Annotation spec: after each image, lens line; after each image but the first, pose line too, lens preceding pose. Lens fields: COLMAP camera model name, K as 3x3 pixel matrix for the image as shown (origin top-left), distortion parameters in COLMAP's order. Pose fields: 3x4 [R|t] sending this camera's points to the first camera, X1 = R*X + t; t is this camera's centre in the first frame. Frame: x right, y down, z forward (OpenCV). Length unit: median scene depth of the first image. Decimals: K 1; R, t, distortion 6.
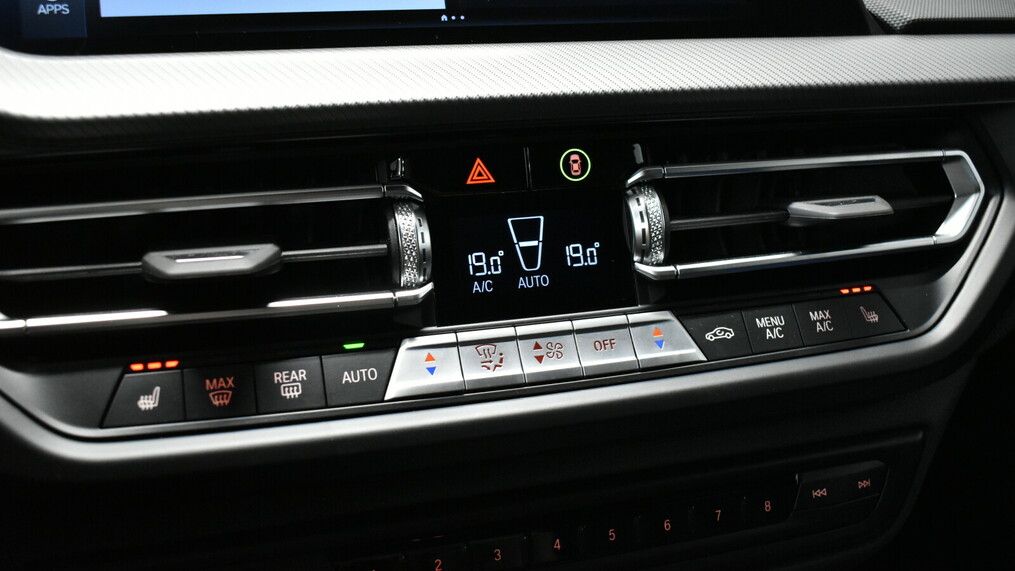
lens RADIAL K [[1033.5, 0, 516.3], [0, 1033.5, 286.7], [0, 0, 1]] dist [-0.018834, 0.000000]
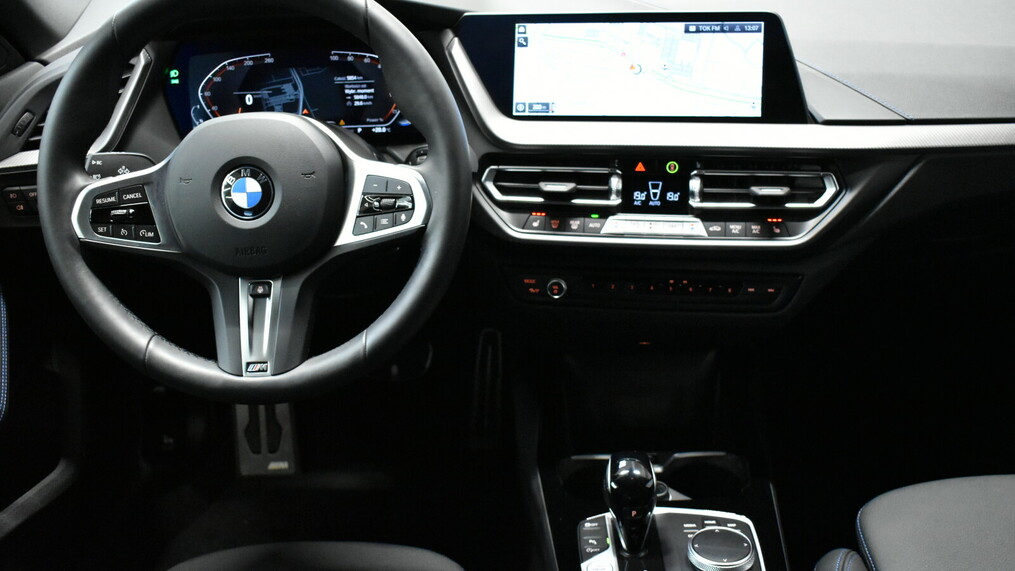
lens RADIAL K [[1052.4, 0, 507.7], [0, 1052.4, 281.6], [0, 0, 1]] dist [-0.019773, 0.000000]
pose [[0.864967, 0.155664, -0.477075, 1.204788], [-0.102630, 0.985452, 0.135467, -0.159339], [0.491222, -0.068212, 0.868359, -2.020177]]
